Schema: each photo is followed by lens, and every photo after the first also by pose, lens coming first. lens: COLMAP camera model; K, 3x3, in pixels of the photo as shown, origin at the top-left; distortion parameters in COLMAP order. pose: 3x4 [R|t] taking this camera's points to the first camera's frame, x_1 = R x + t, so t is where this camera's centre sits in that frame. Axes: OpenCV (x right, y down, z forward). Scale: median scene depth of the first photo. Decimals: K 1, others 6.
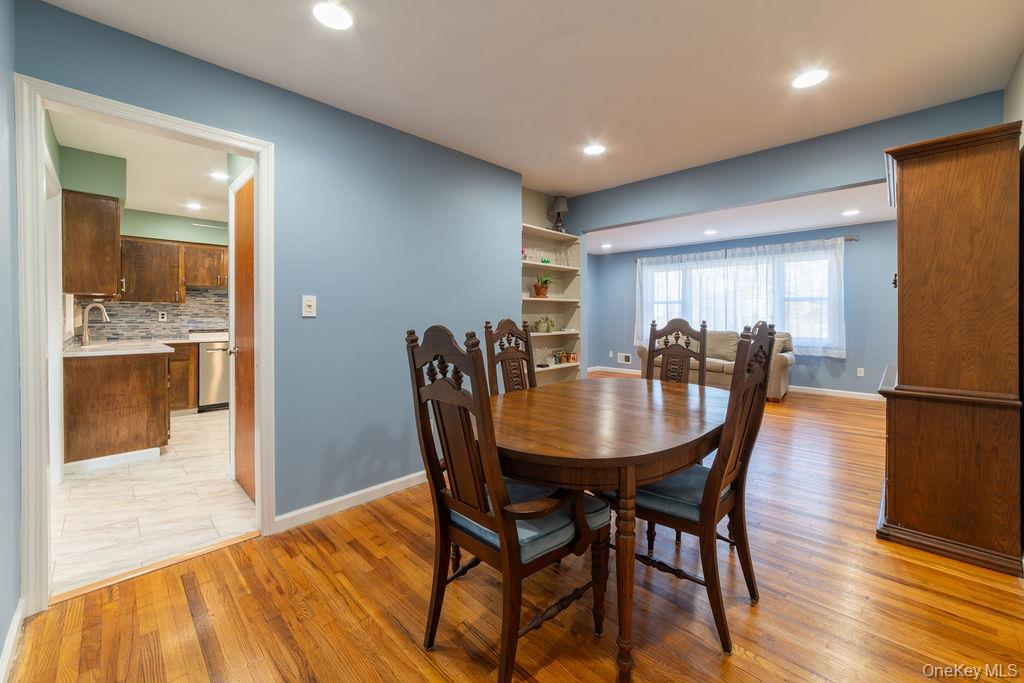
lens RADIAL K [[413.8, 0, 516.7], [0, 413.8, 313.1], [0, 0, 1]] dist [0.001026, 0.000132]
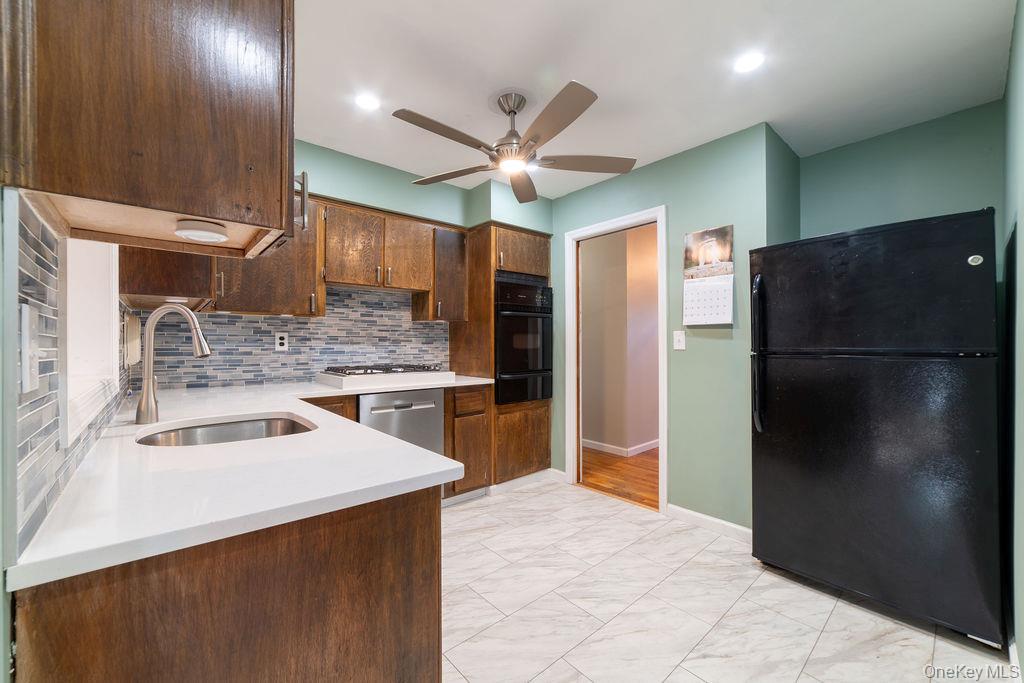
lens RADIAL K [[398.1, 0, 508.1], [0, 398.1, 341.2], [0, 0, 1]] dist [-0.002725, -0.000248]
pose [[0.997661, 0.003153, -0.068279, -0.547407], [-0.002894, 0.999988, 0.003898, 0.004394], [0.068290, -0.003691, 0.997659, 0.526411]]
